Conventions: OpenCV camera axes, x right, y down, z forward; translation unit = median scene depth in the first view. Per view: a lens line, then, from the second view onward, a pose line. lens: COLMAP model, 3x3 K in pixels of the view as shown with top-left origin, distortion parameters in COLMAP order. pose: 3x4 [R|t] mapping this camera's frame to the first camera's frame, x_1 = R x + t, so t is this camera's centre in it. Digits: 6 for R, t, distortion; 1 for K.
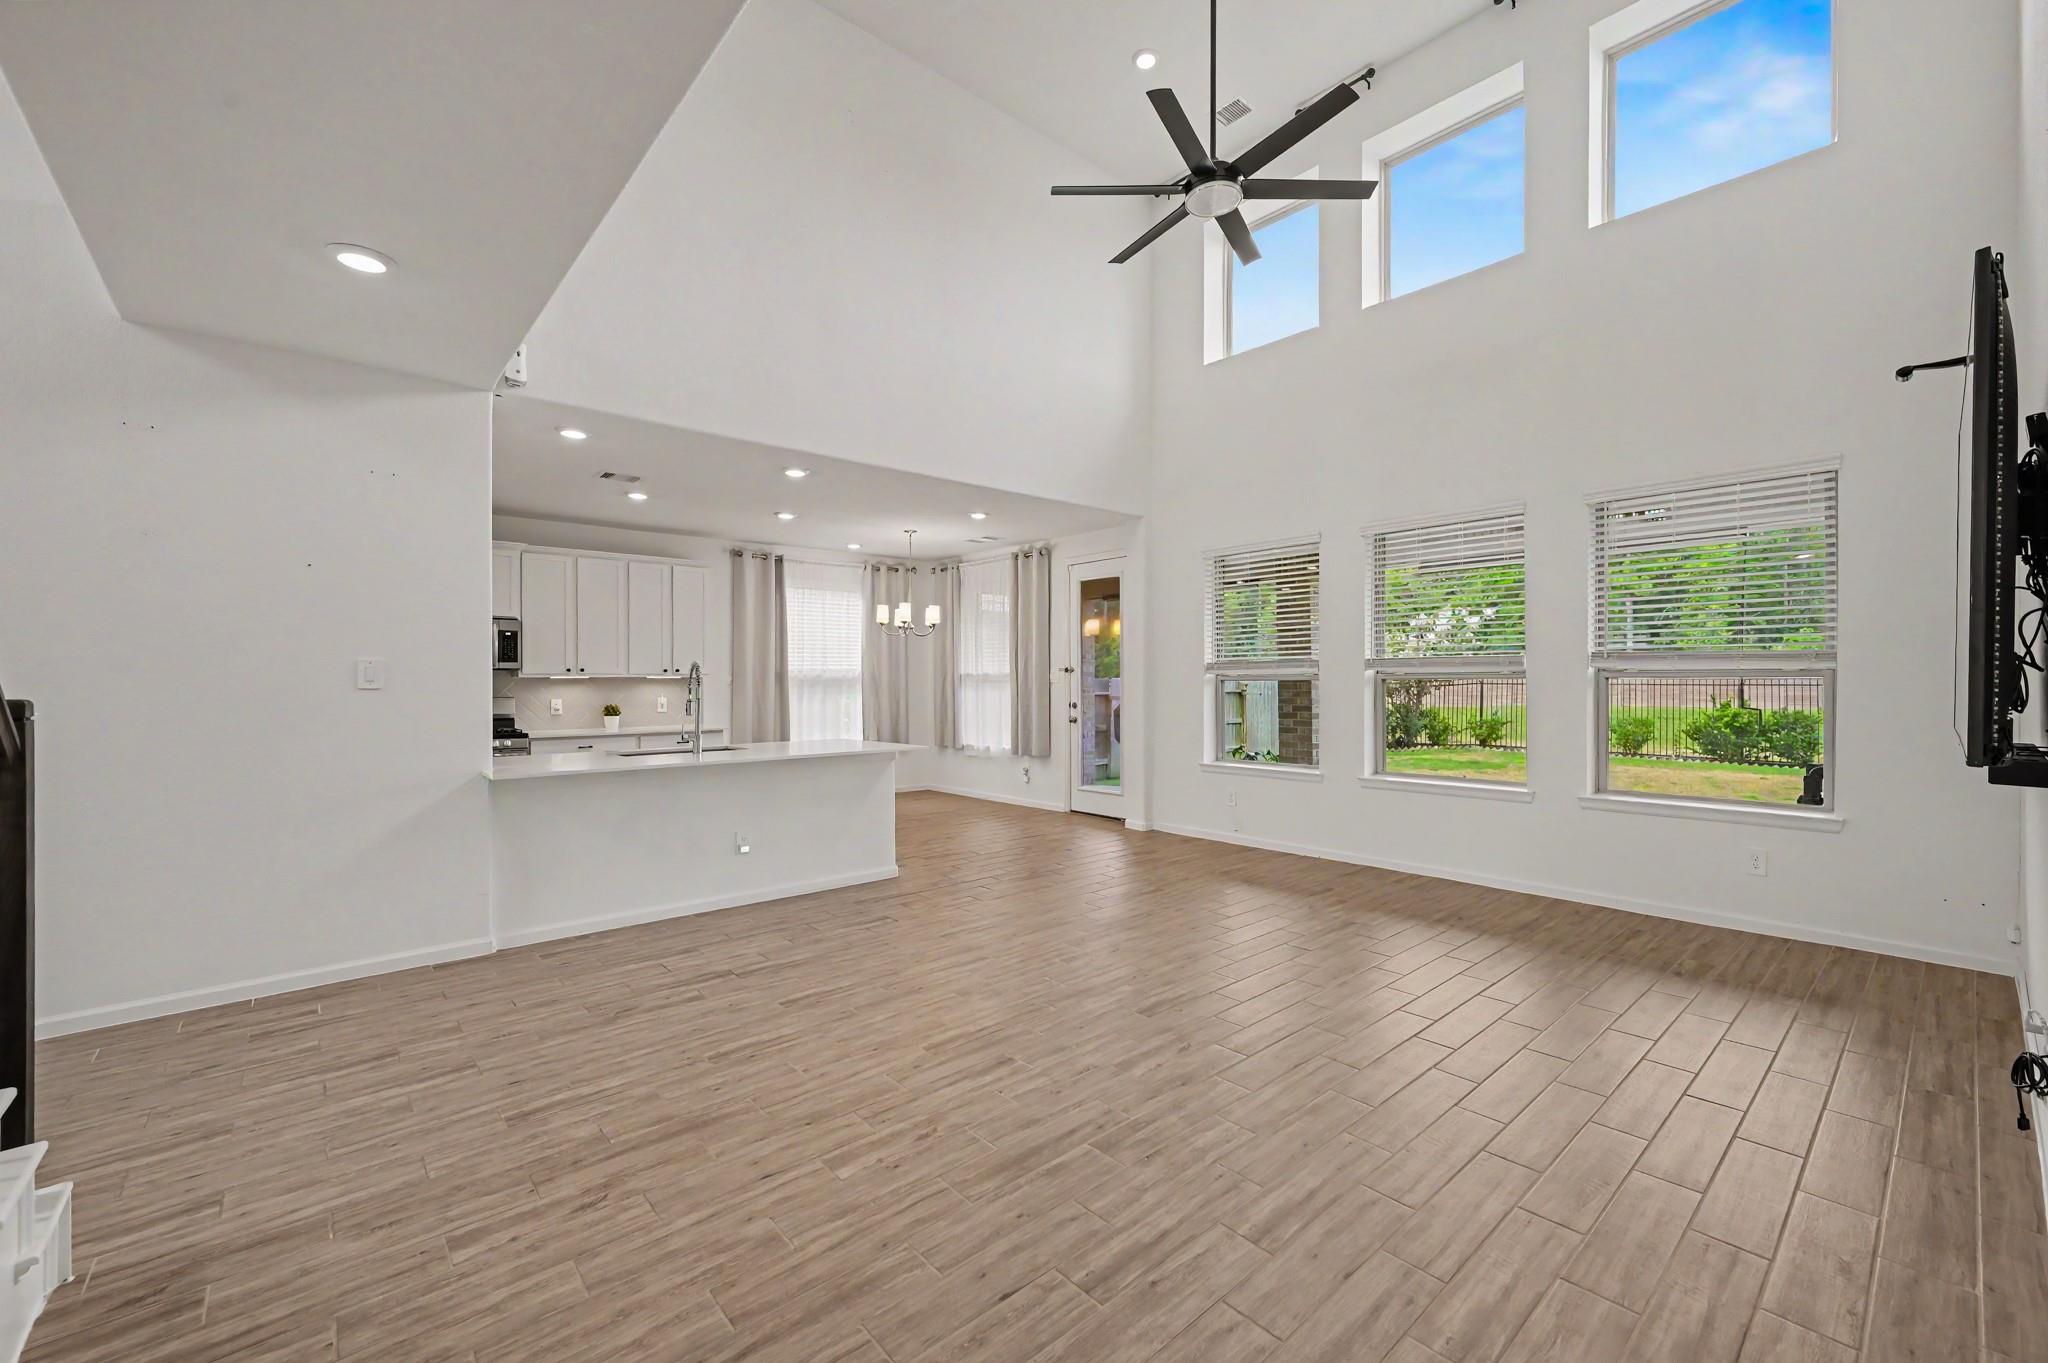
lens RADIAL K [[819.5, 0, 1024.3], [0, 819.5, 671.0], [0, 0, 1]] dist [0.005467, -0.001193]
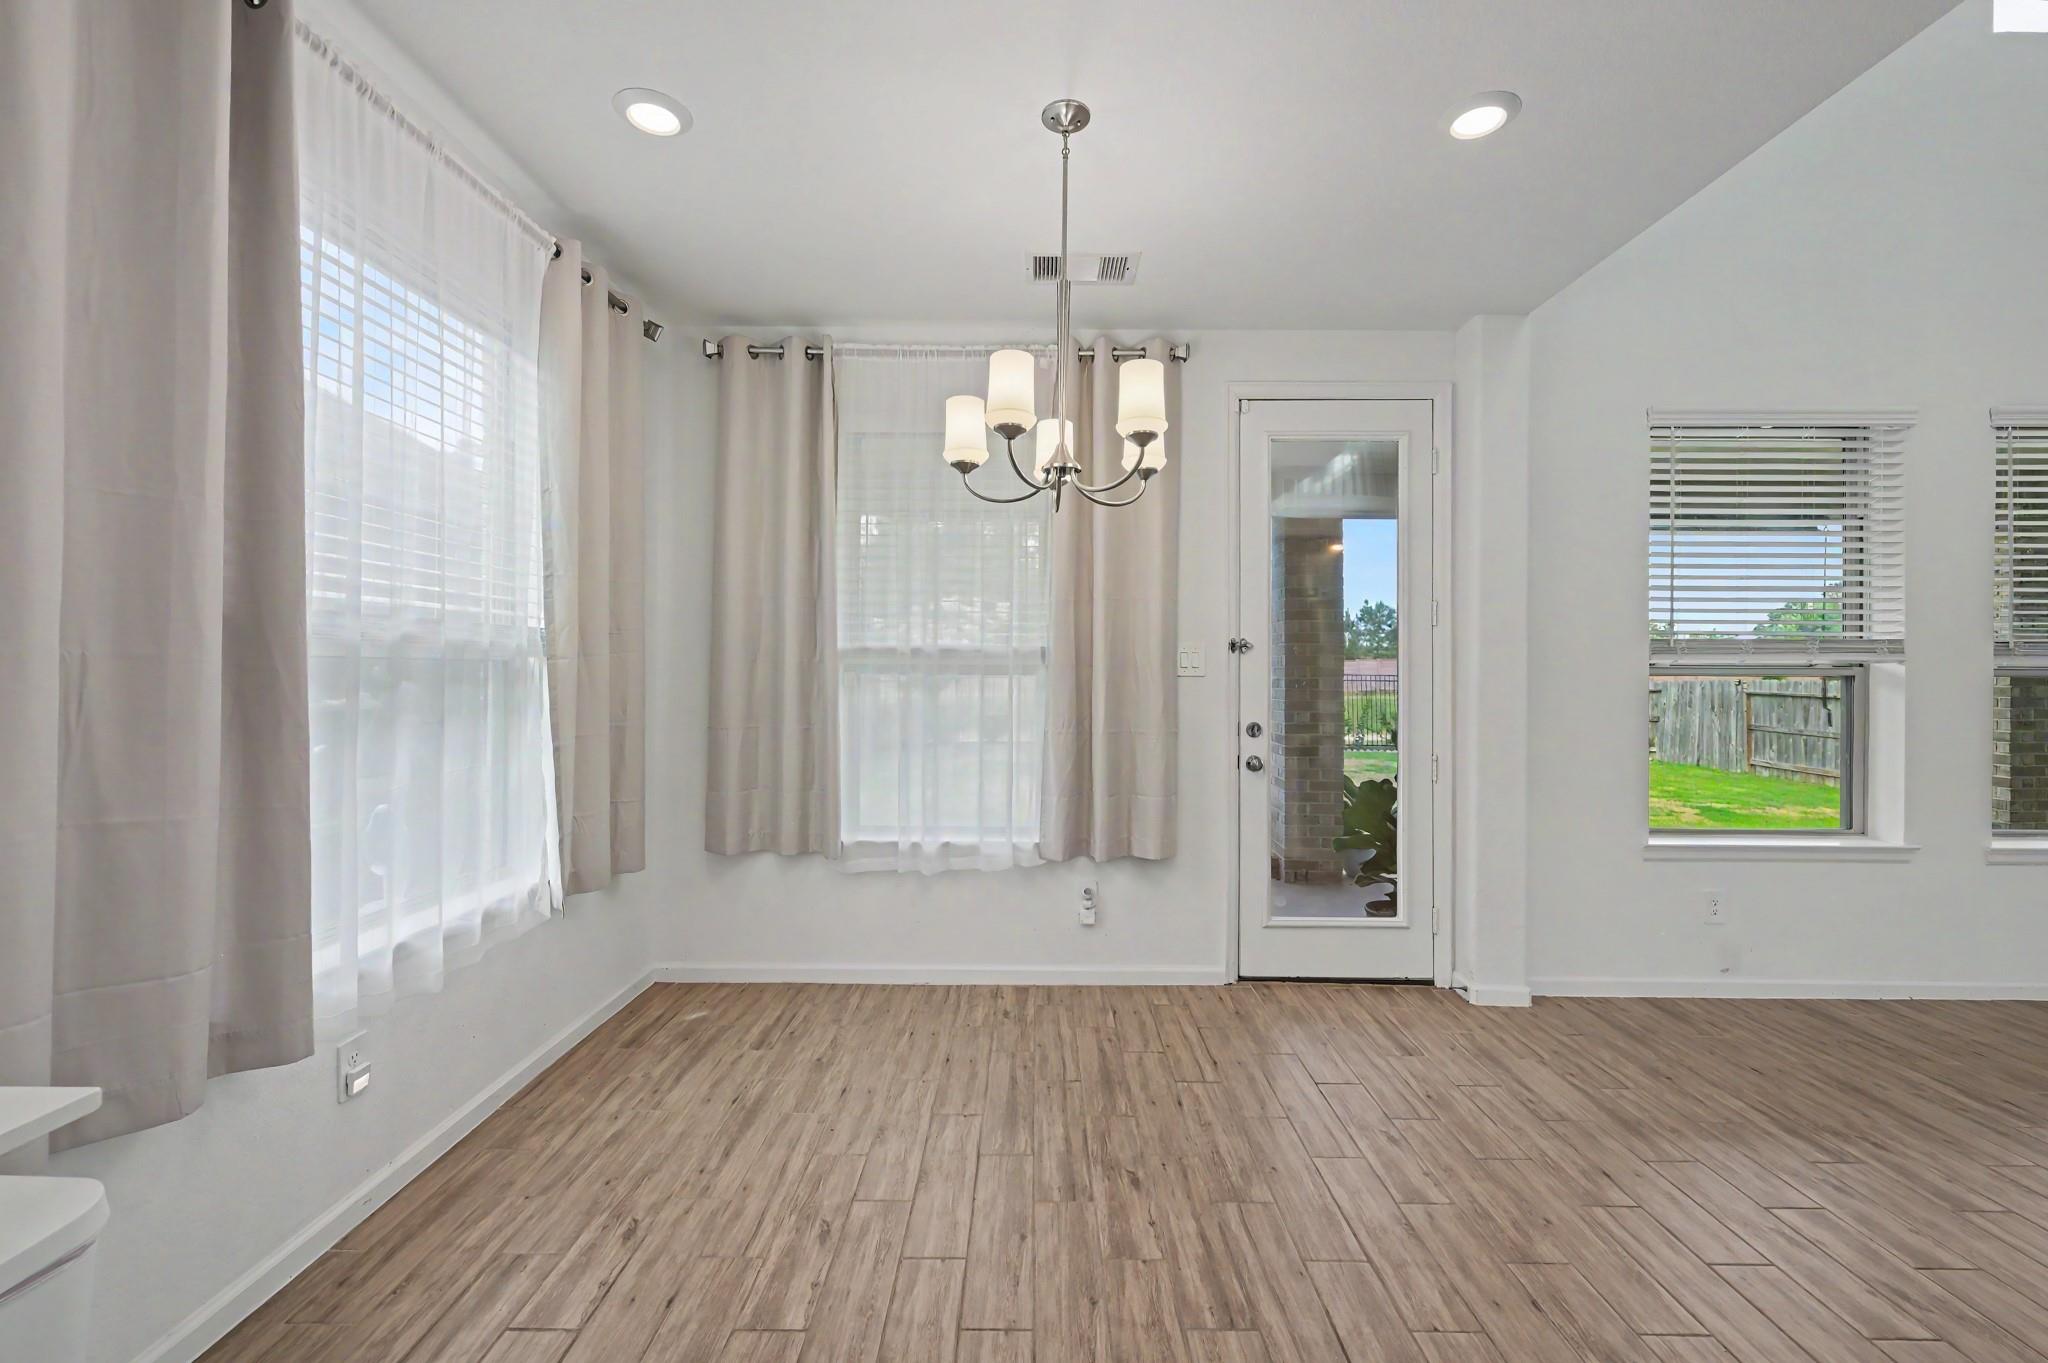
lens RADIAL K [[819.5, 0, 1025.1], [0, 819.5, 679.6], [0, 0, 1]] dist [0.005467, -0.001193]
pose [[0.665990, 0.001898, 0.745958, -0.583023], [-0.018058, 0.999745, 0.013579, 0.020620], [-0.745742, -0.022514, 0.665855, 1.387375]]
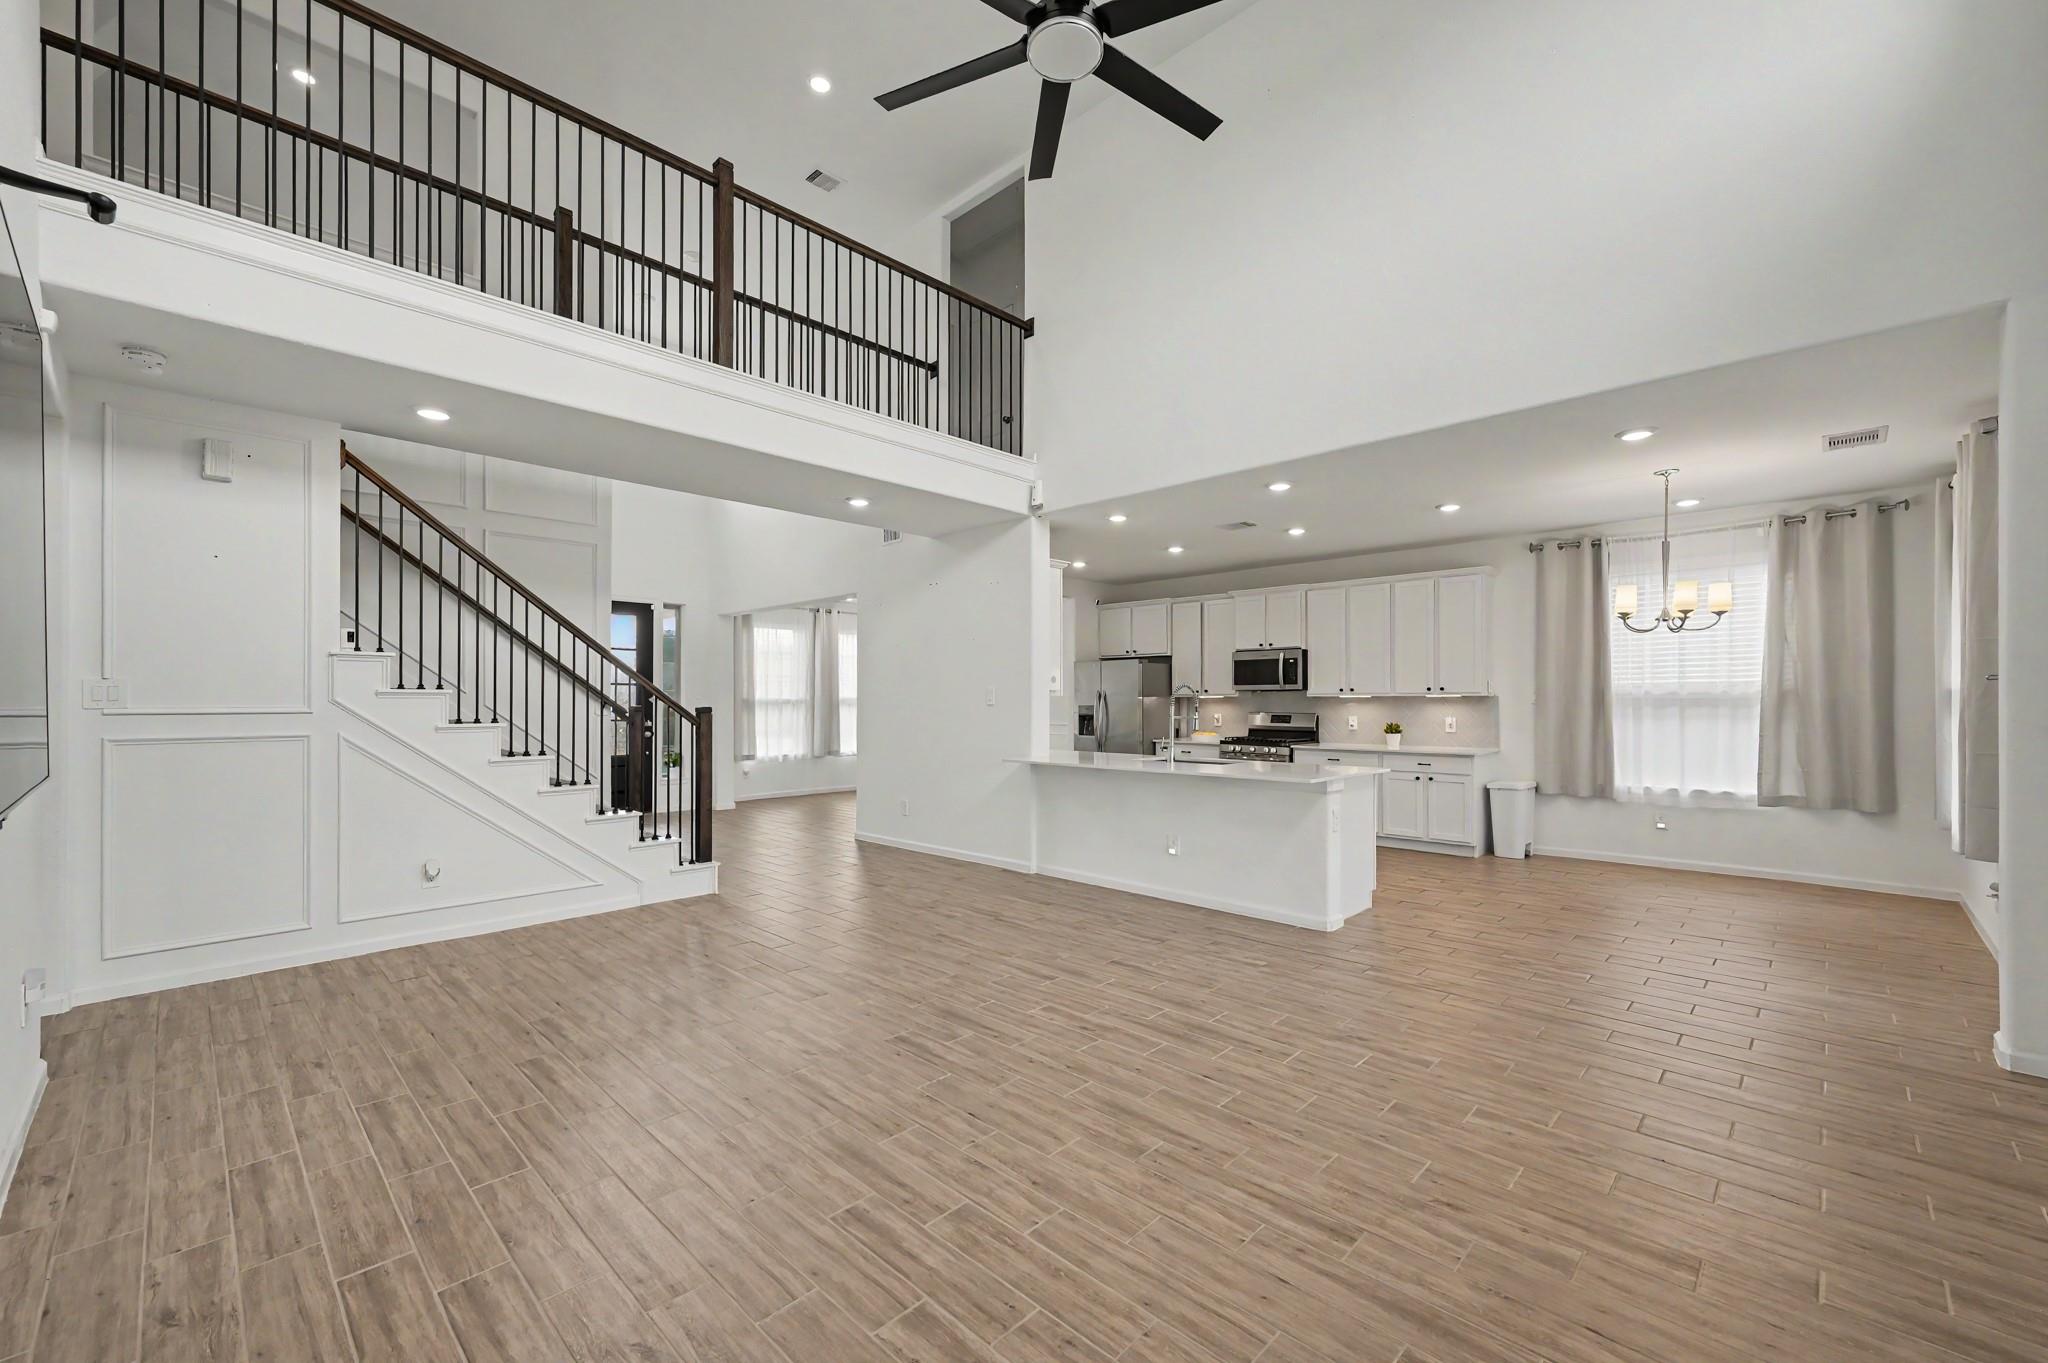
lens RADIAL K [[819.5, 0, 1035.1], [0, 819.5, 694.3], [0, 0, 1]] dist [0.005467, -0.001193]
pose [[0.094681, -0.006088, -0.995489, 0.781255], [0.015219, 0.999873, -0.004667, 0.005068], [0.995391, -0.014708, 0.094761, 0.731513]]
